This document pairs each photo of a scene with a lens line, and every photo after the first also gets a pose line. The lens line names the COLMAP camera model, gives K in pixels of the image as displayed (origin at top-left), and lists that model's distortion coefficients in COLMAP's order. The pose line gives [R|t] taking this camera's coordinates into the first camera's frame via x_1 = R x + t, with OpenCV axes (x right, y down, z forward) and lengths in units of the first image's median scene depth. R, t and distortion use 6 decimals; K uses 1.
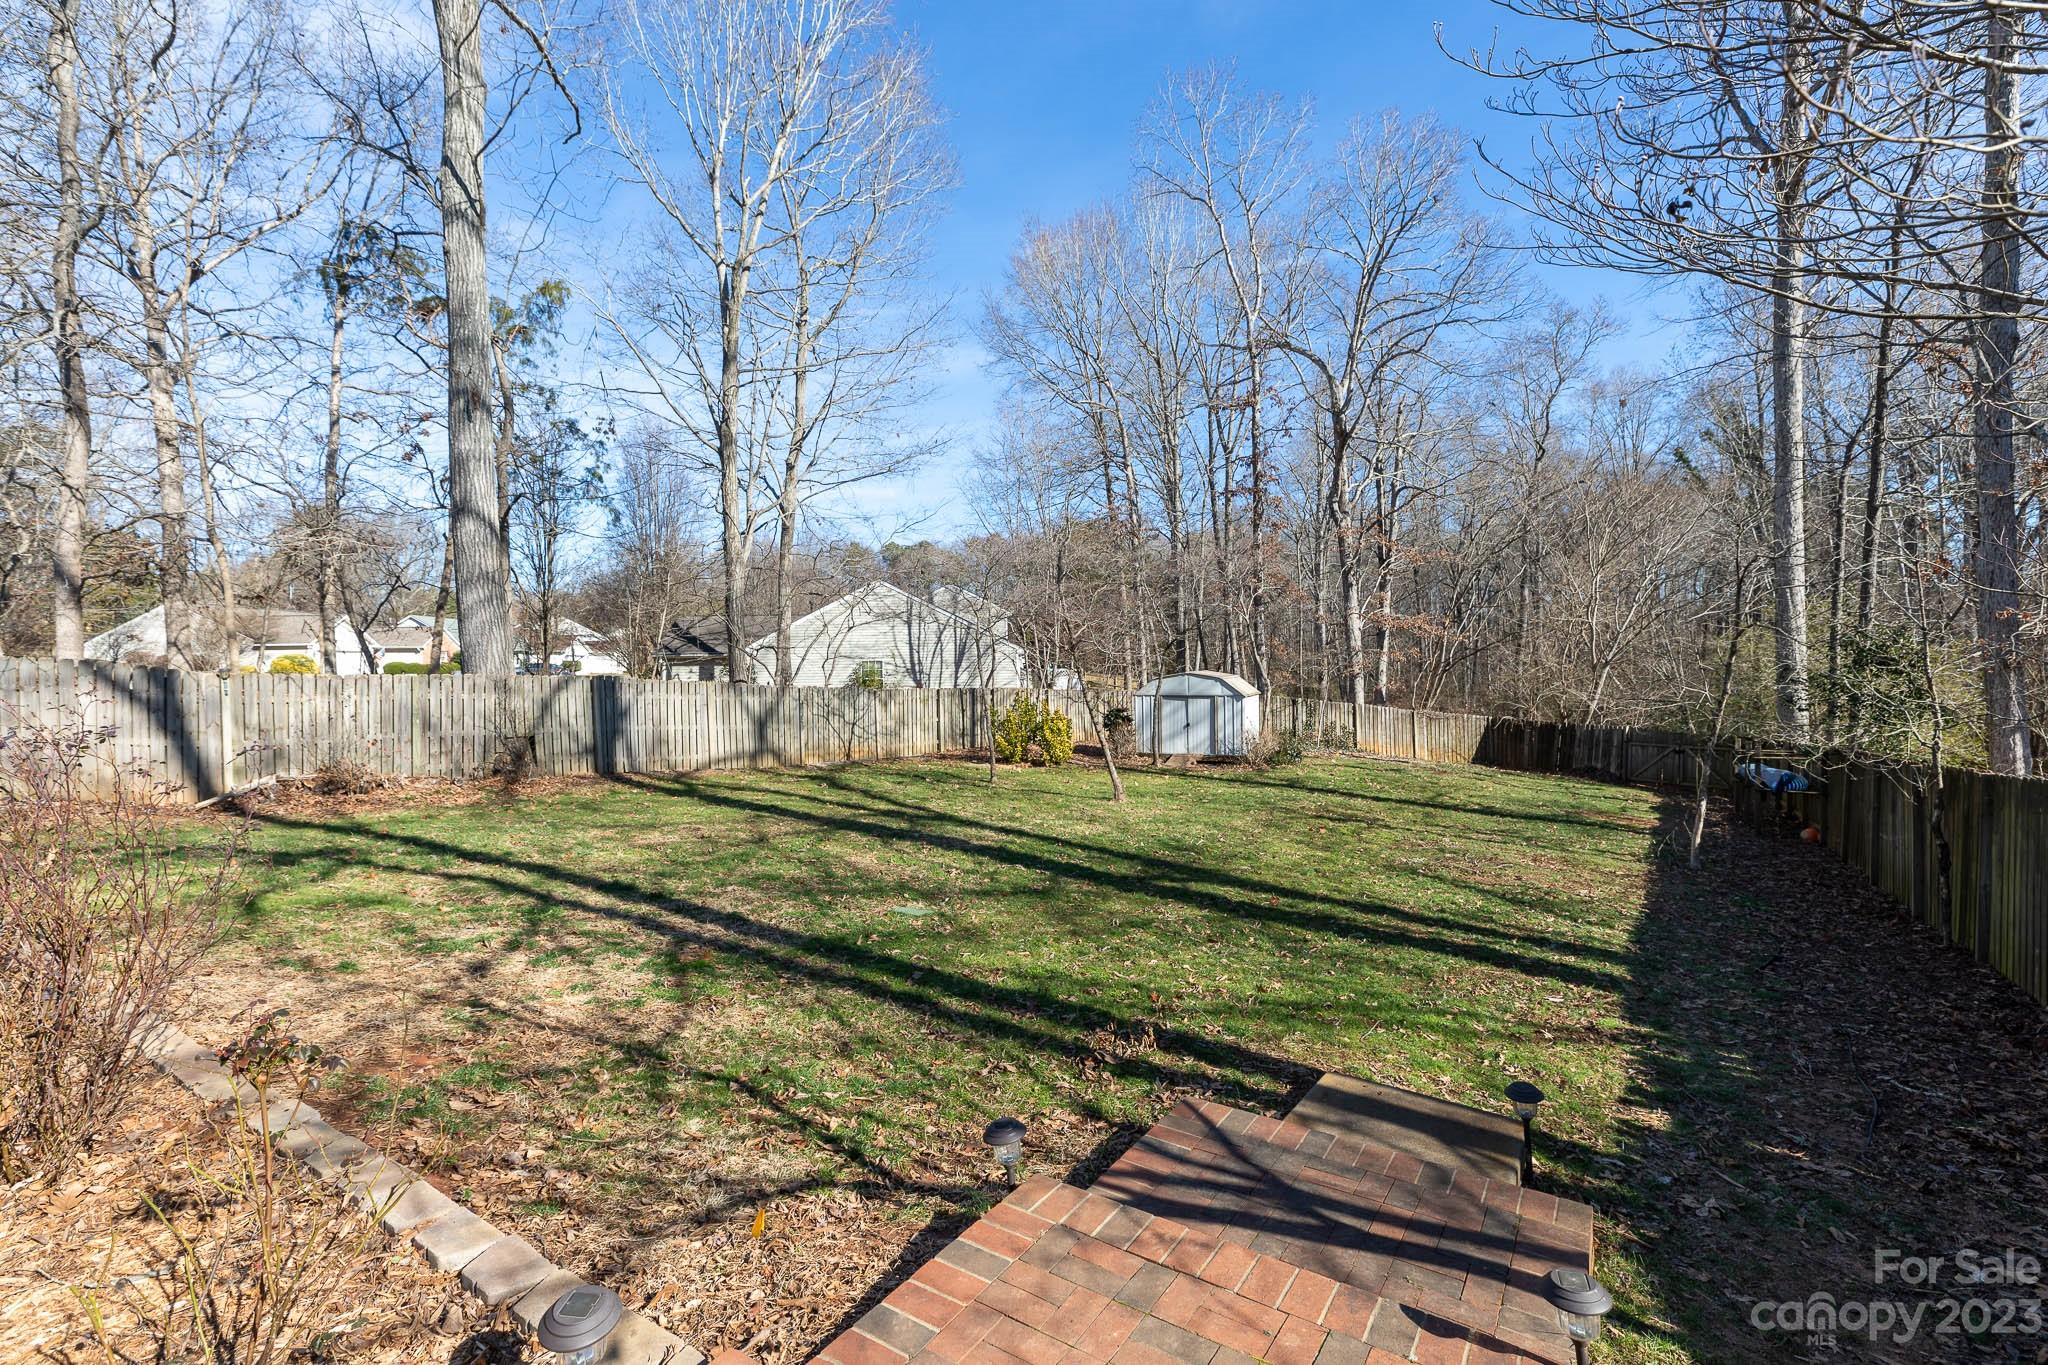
lens RADIAL K [[917.2, 0, 1023.8], [0, 917.2, 670.6], [0, 0, 1]] dist [0.004298, -0.000286]
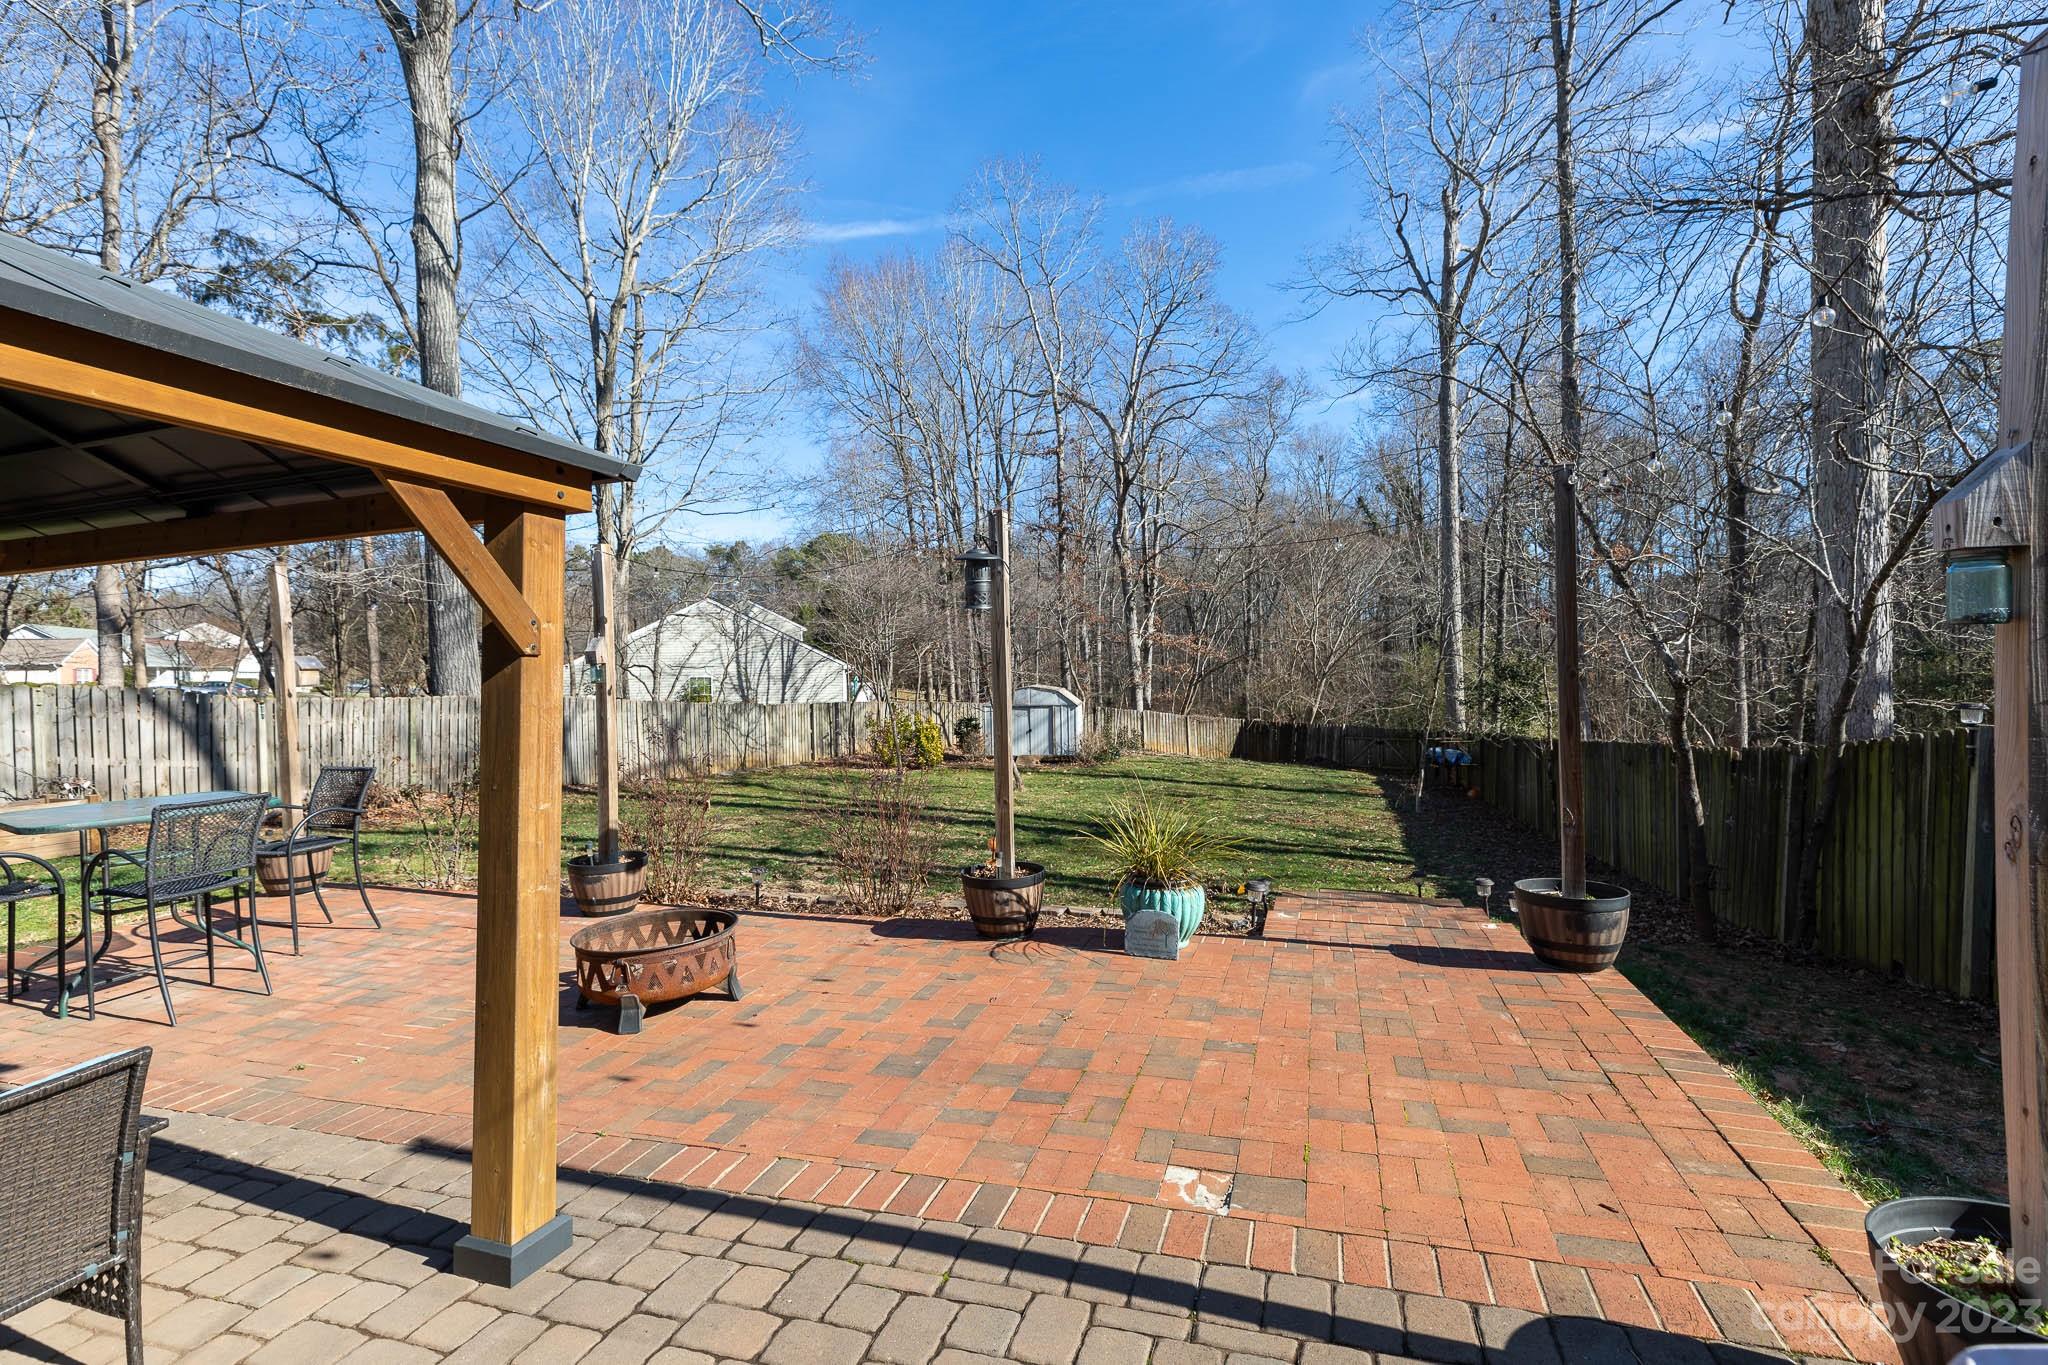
lens RADIAL K [[930.0, 0, 1024.8], [0, 930.0, 671.0], [0, 0, 1]] dist [0.004534, 0.000163]
pose [[0.959781, -0.005329, 0.280699, -0.161359], [0.008728, 0.999903, -0.010859, -0.004428], [-0.280614, 0.012872, 0.959734, -0.146602]]
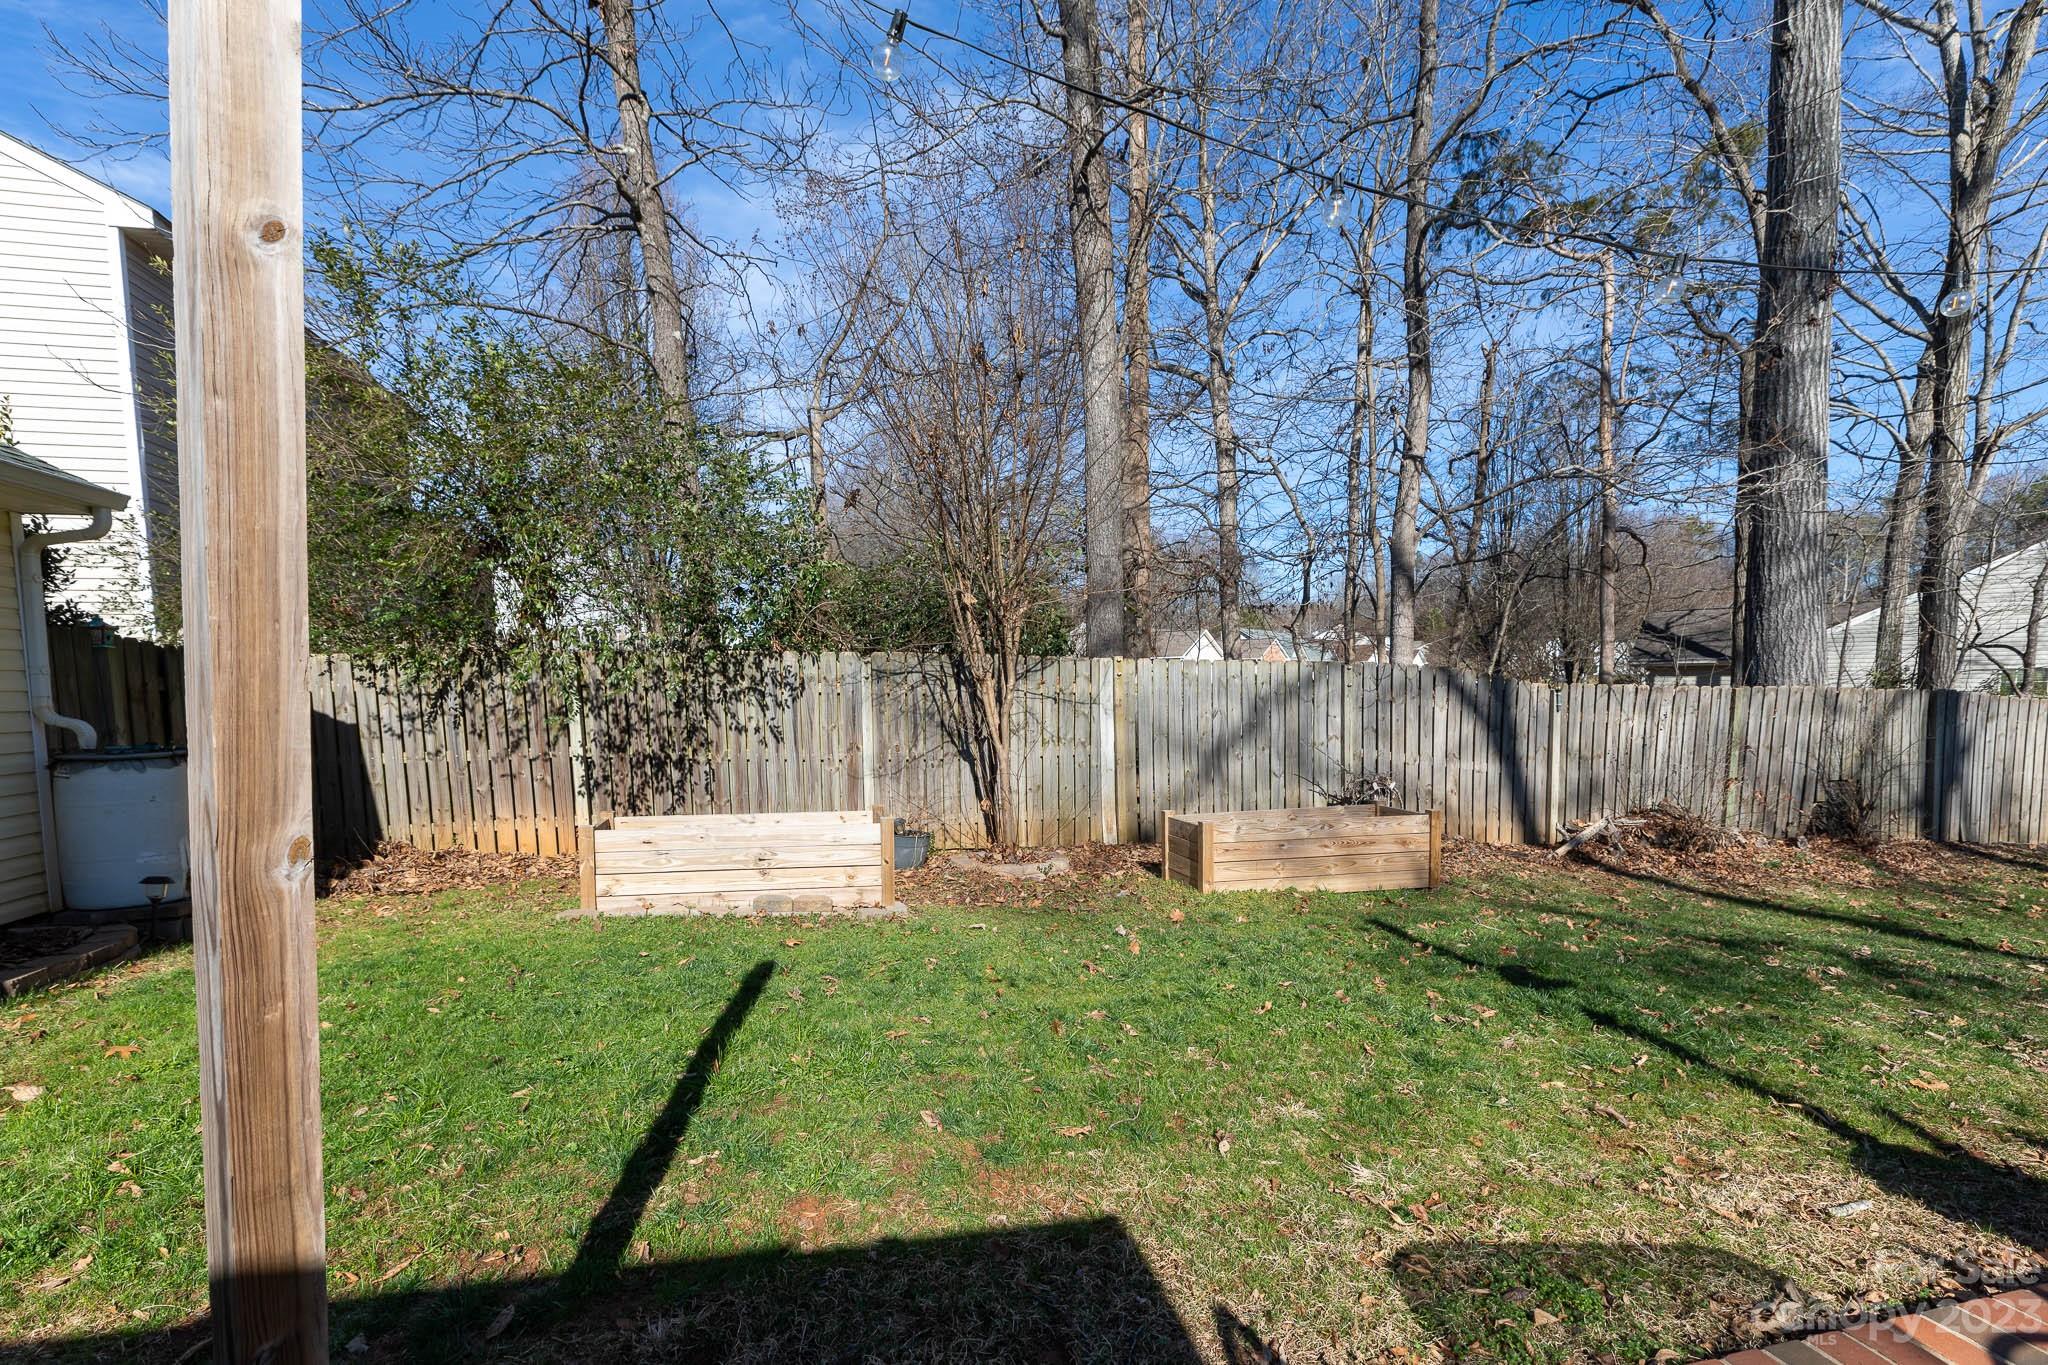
lens RADIAL K [[957.5, 0, 1014.8], [0, 957.5, 774.0], [0, 0, 1]] dist [0.003906, -0.000036]
pose [[0.732269, 0.069877, -0.677421, -0.327535], [-0.004439, 0.995191, 0.097857, 0.001028], [0.681001, -0.068650, 0.729058, 0.045101]]
